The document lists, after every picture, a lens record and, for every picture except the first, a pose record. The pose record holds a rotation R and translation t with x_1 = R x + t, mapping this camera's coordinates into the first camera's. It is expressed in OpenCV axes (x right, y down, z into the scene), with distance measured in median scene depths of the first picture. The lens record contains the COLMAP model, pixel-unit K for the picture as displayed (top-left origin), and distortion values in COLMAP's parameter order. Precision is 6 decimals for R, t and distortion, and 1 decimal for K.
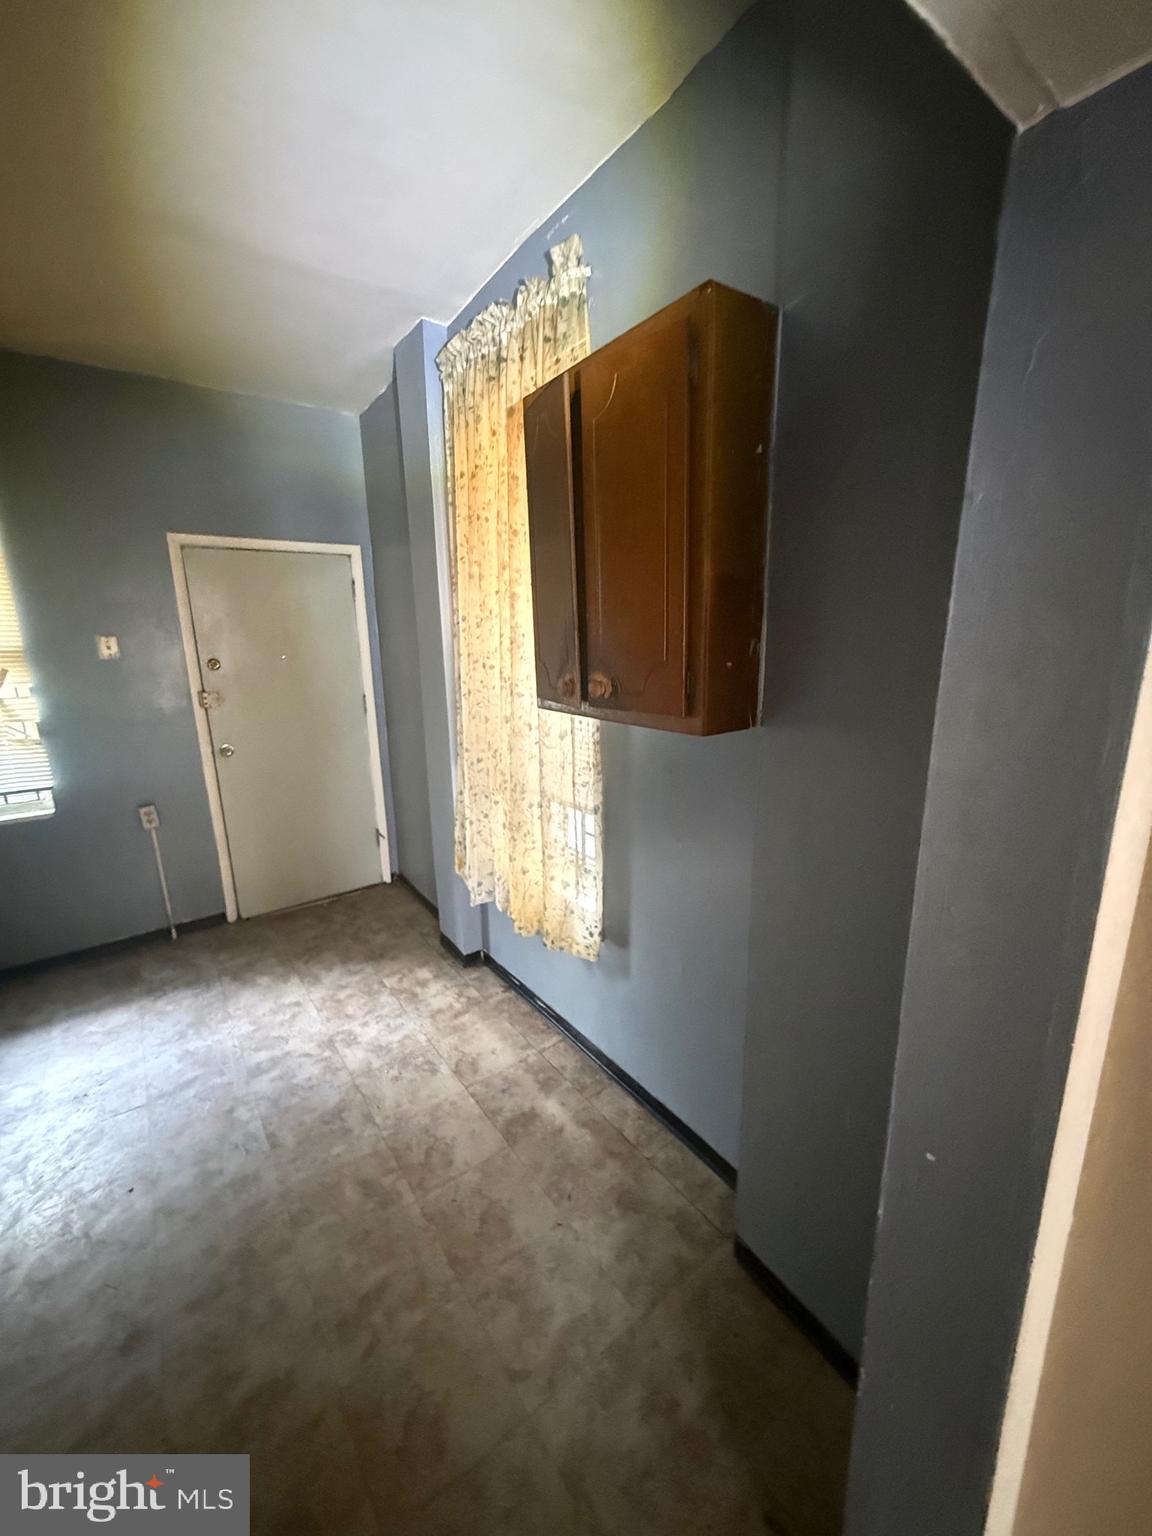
lens RADIAL K [[608.9, 0, 578.3], [0, 608.9, 764.1], [0, 0, 1]] dist [0.001444, 0.000405]
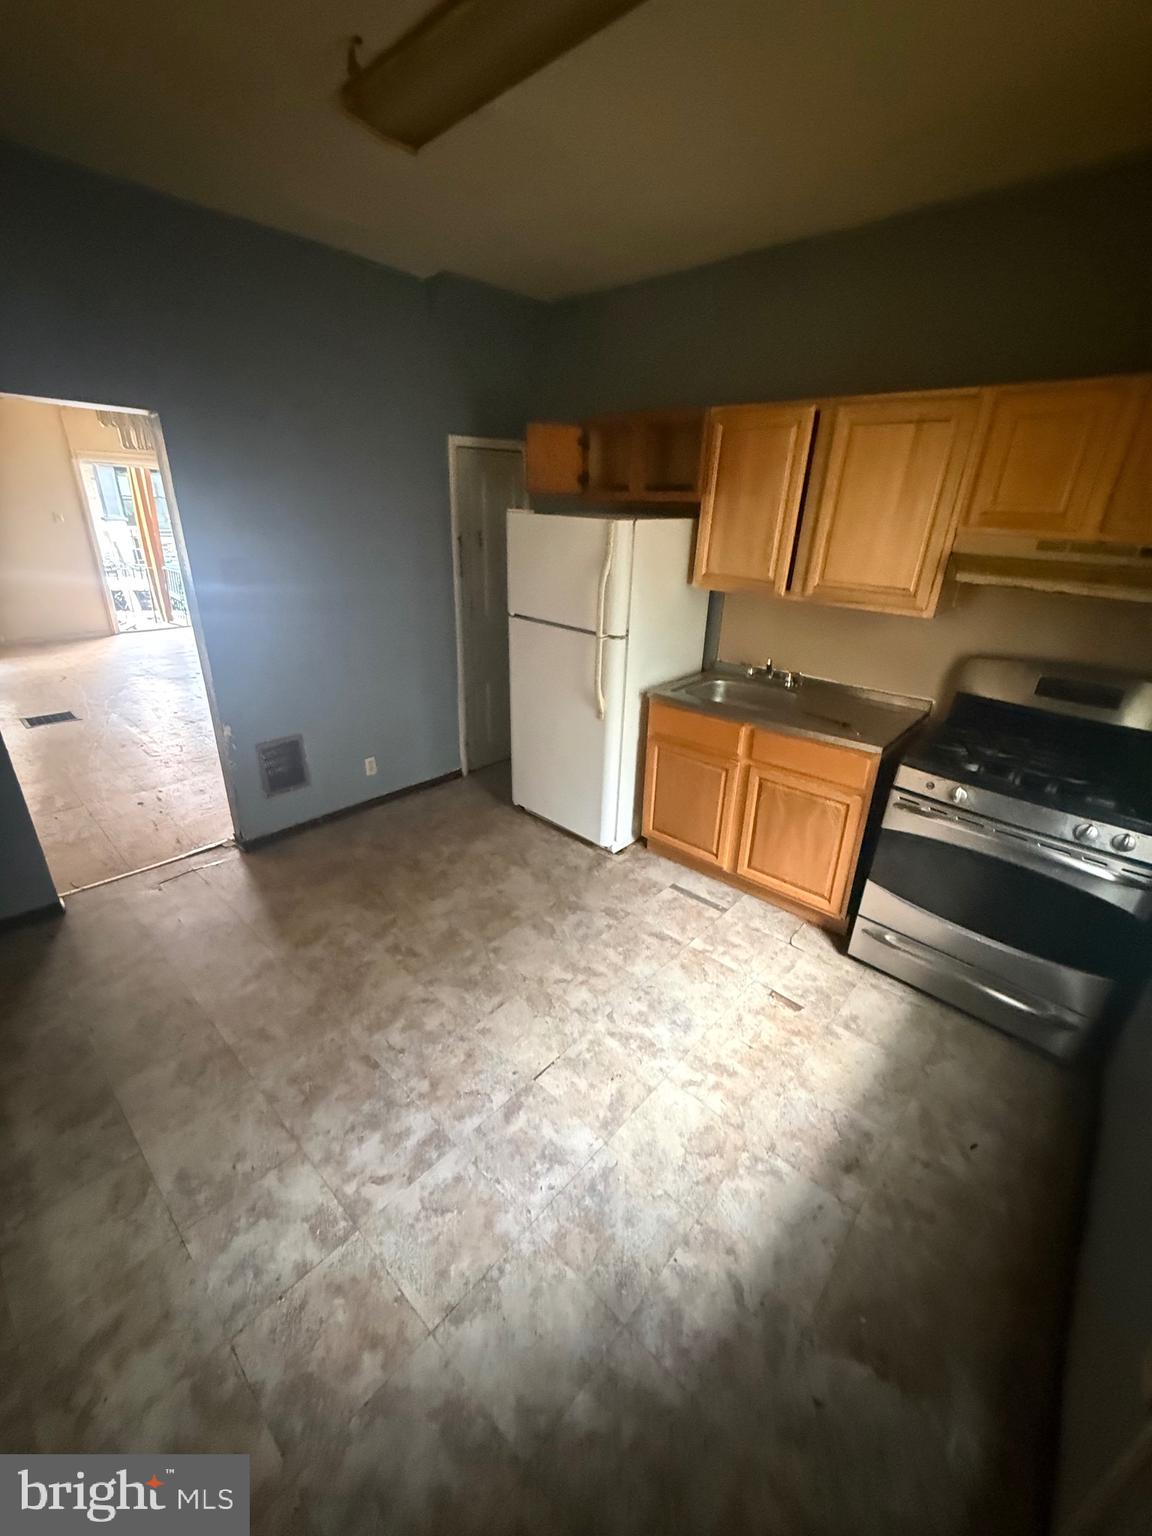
lens RADIAL K [[608.9, 0, 577.0], [0, 608.9, 769.0], [0, 0, 1]] dist [0.001444, 0.000405]
pose [[-0.979478, 0.062157, -0.191725, -0.557412], [-0.062986, 0.809215, 0.584127, -0.325479], [0.191455, 0.584215, -0.788694, 1.307303]]
